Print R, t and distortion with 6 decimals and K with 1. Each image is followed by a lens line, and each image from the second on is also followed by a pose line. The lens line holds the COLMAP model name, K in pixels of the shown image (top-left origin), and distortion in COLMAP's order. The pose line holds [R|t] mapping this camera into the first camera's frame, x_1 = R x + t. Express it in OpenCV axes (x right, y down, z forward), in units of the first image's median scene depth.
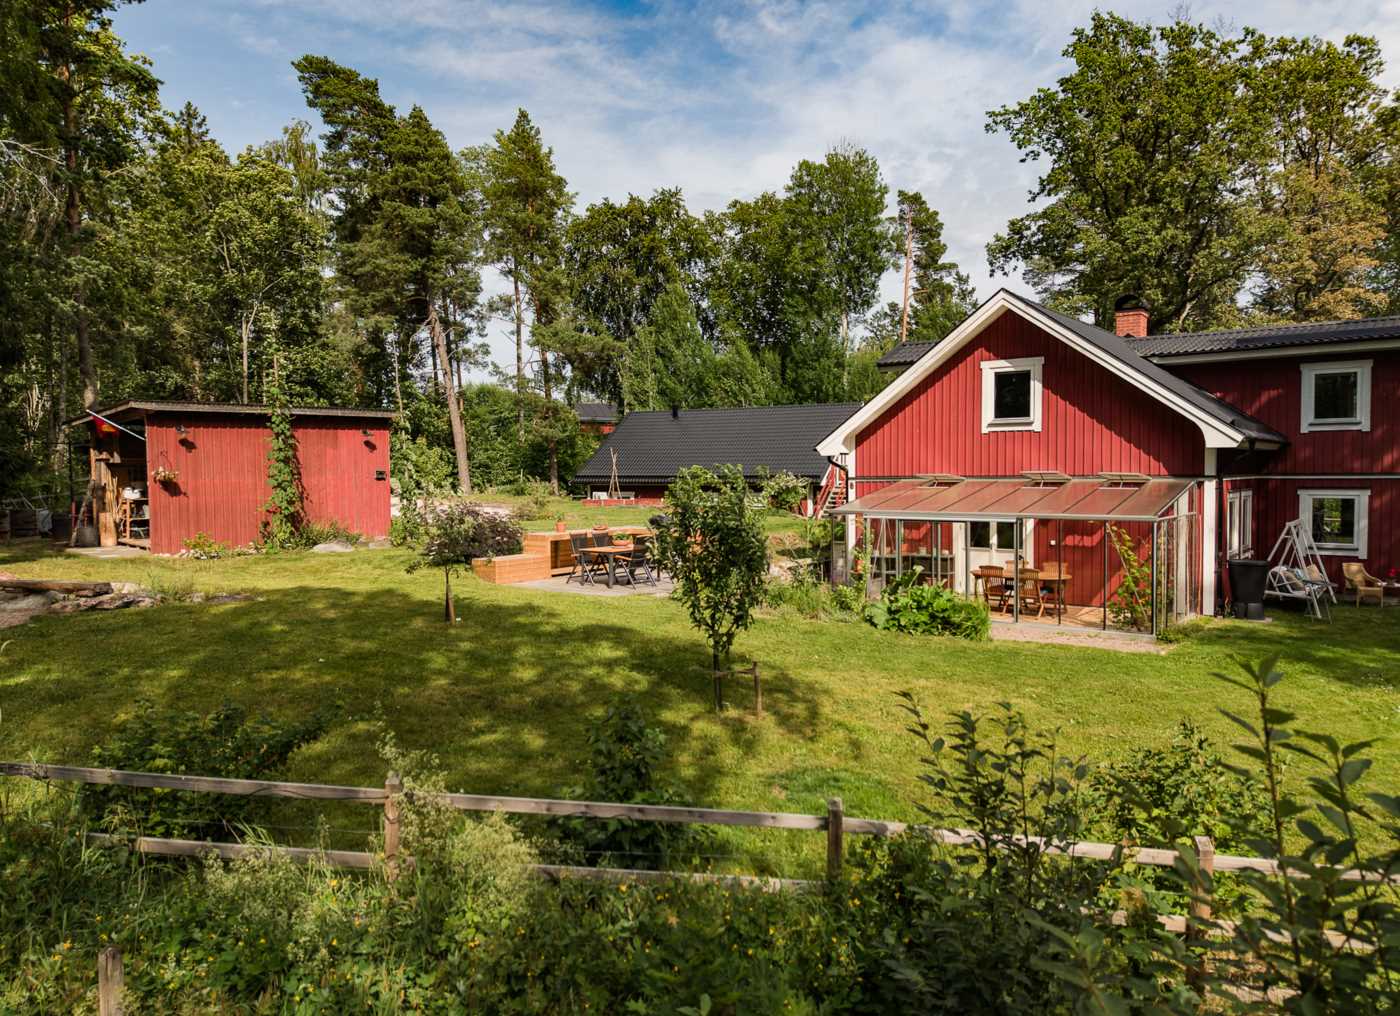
lens RADIAL K [[933.6, 0, 718.9], [0, 933.6, 508.0], [0, 0, 1]] dist [0.020005, -0.001251]
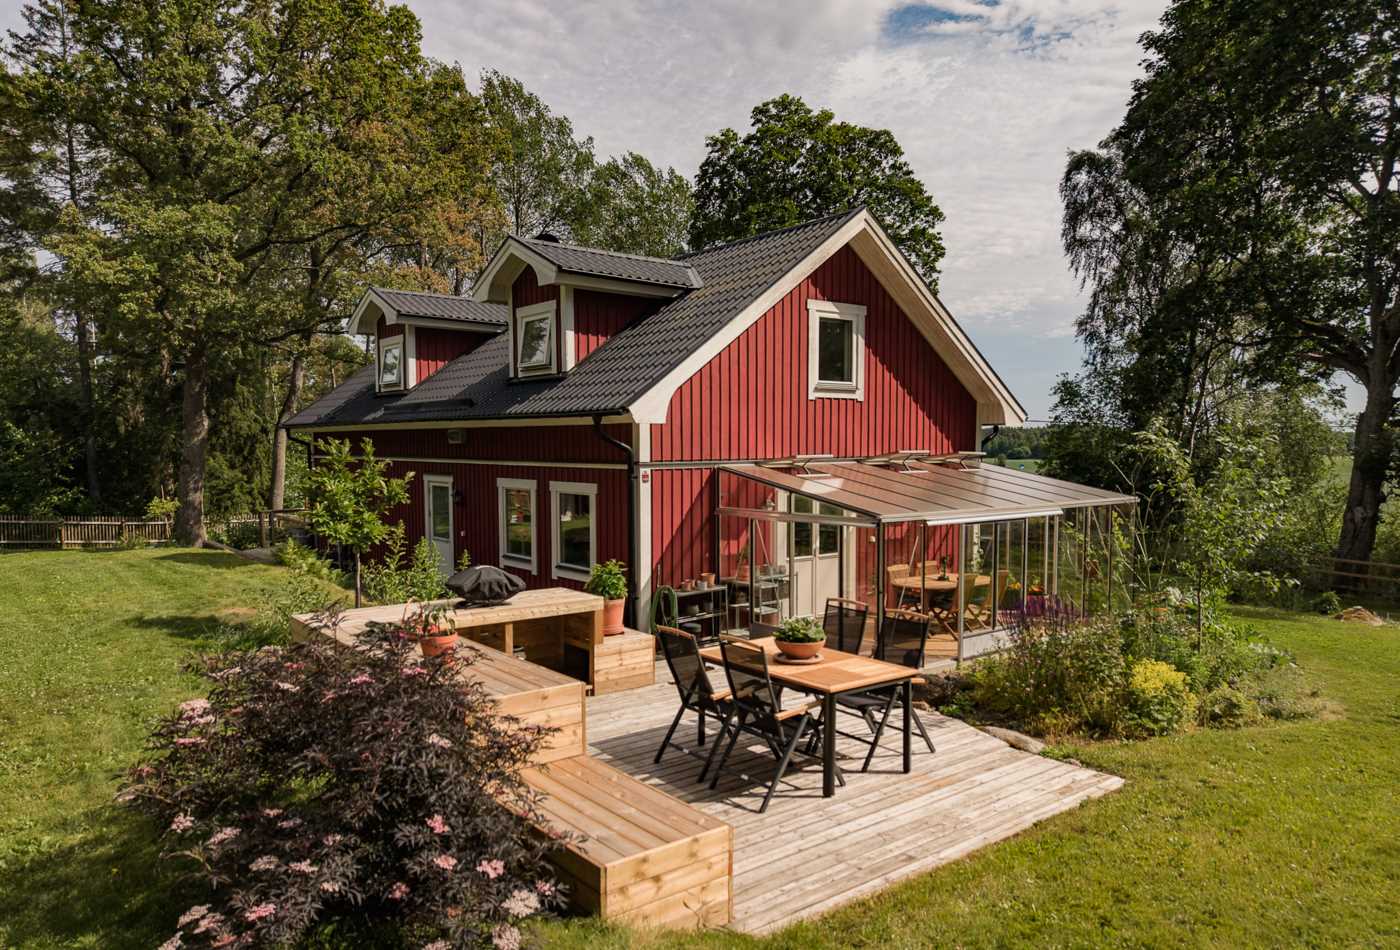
lens RADIAL K [[936.5, 0, 691.3], [0, 936.5, 510.5], [0, 0, 1]] dist [0.040788, -0.039219]
pose [[0.234834, -0.063220, 0.969977, -0.402408], [0.042404, 0.997599, 0.054754, -0.033318], [-0.971110, 0.028272, 0.236951, 0.820191]]
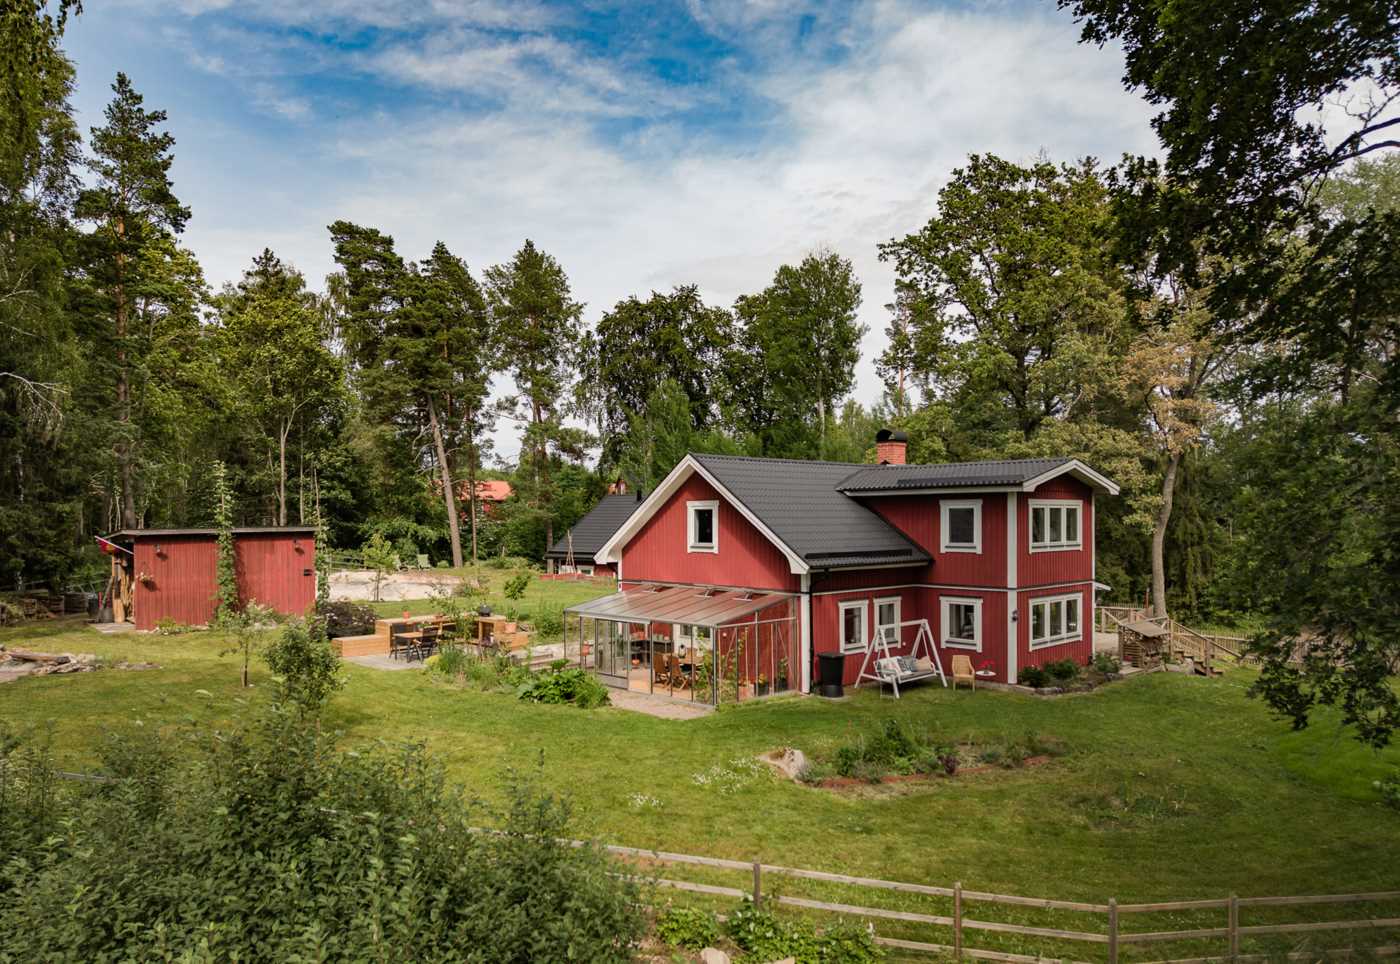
lens RADIAL K [[912.0, 0, 695.1], [0, 912.0, 537.7], [0, 0, 1]] dist [0.069043, -0.082778]
pose [[0.988801, 0.004929, -0.149162, 0.439402], [-0.007585, 0.999823, -0.017241, -0.070647], [0.149050, 0.018179, 0.988663, -0.290360]]
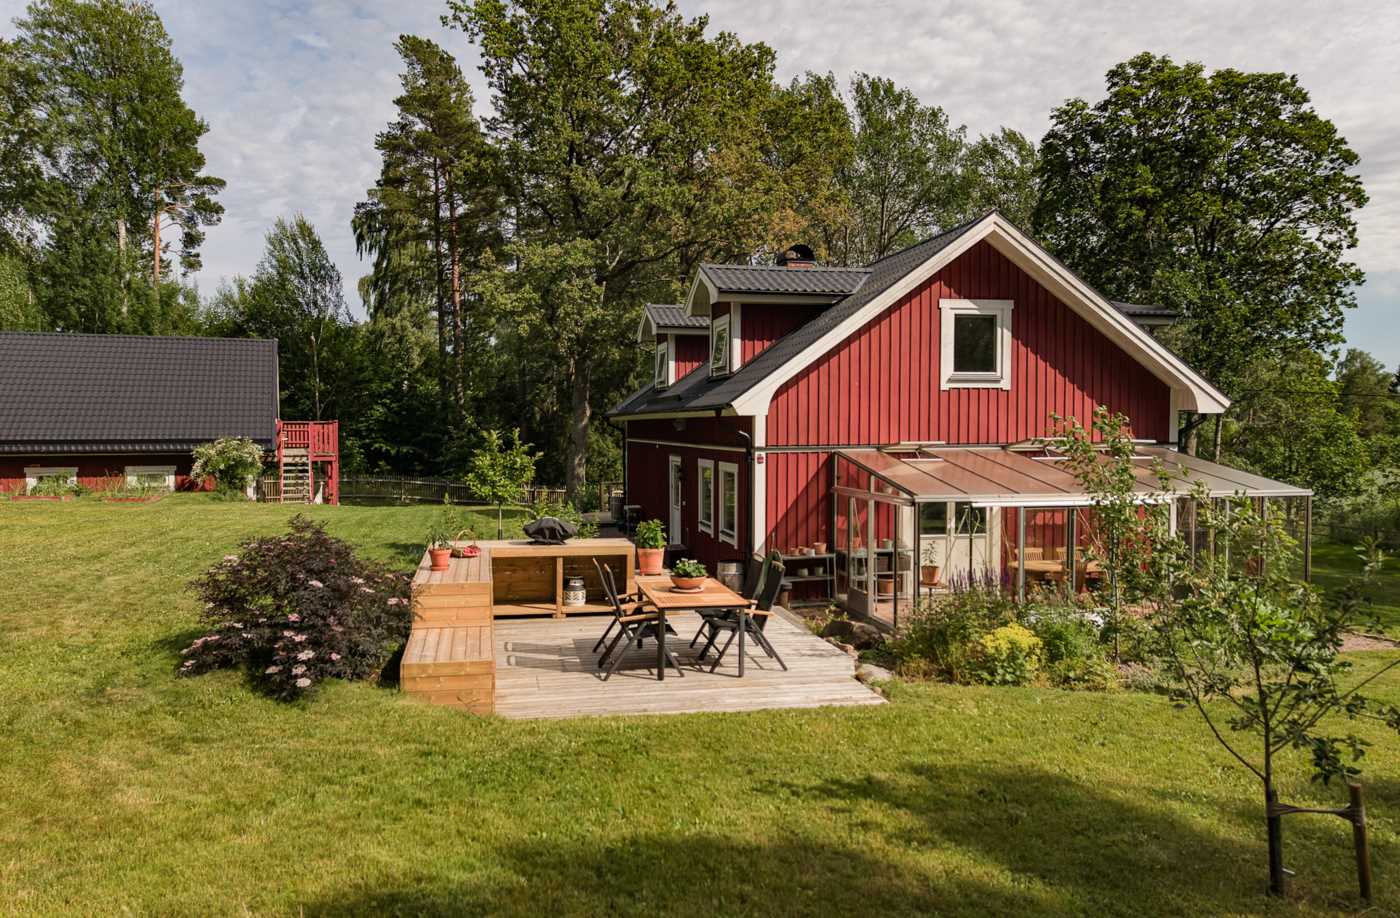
lens RADIAL K [[951.4, 0, 651.2], [0, 951.4, 464.2], [0, 0, 1]] dist [0.054680, -0.075459]
pose [[0.671124, -0.024560, 0.740938, -0.430007], [0.030142, 0.999529, 0.005830, -0.026244], [-0.740732, 0.018421, 0.671548, 0.571780]]
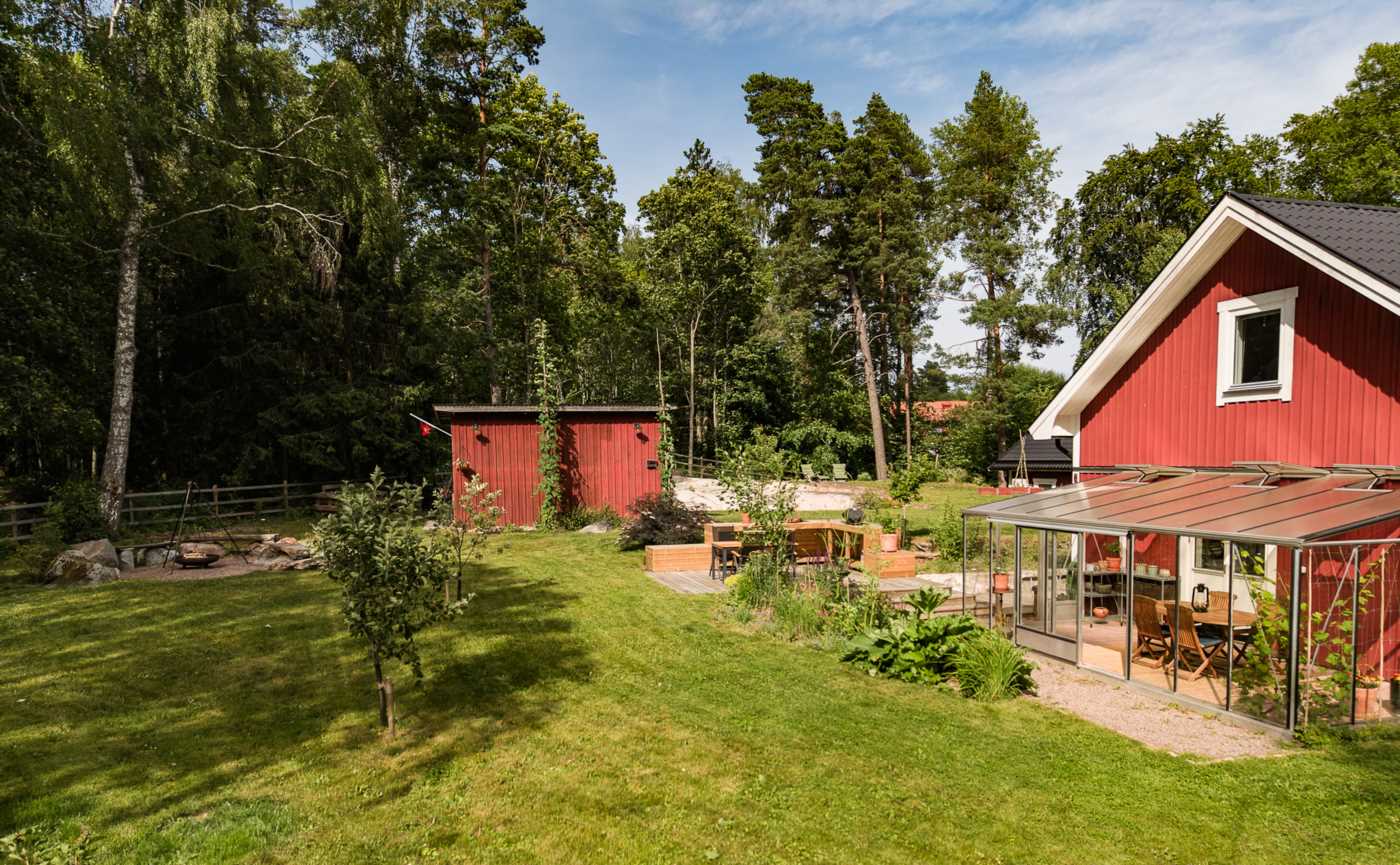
lens RADIAL K [[918.2, 0, 702.9], [0, 918.2, 526.9], [0, 0, 1]] dist [0.003869, -0.002654]
pose [[0.798205, 0.042534, -0.600882, 0.349118], [-0.017852, 0.998736, 0.046981, -0.013613], [0.602121, -0.026774, 0.797956, 0.195929]]
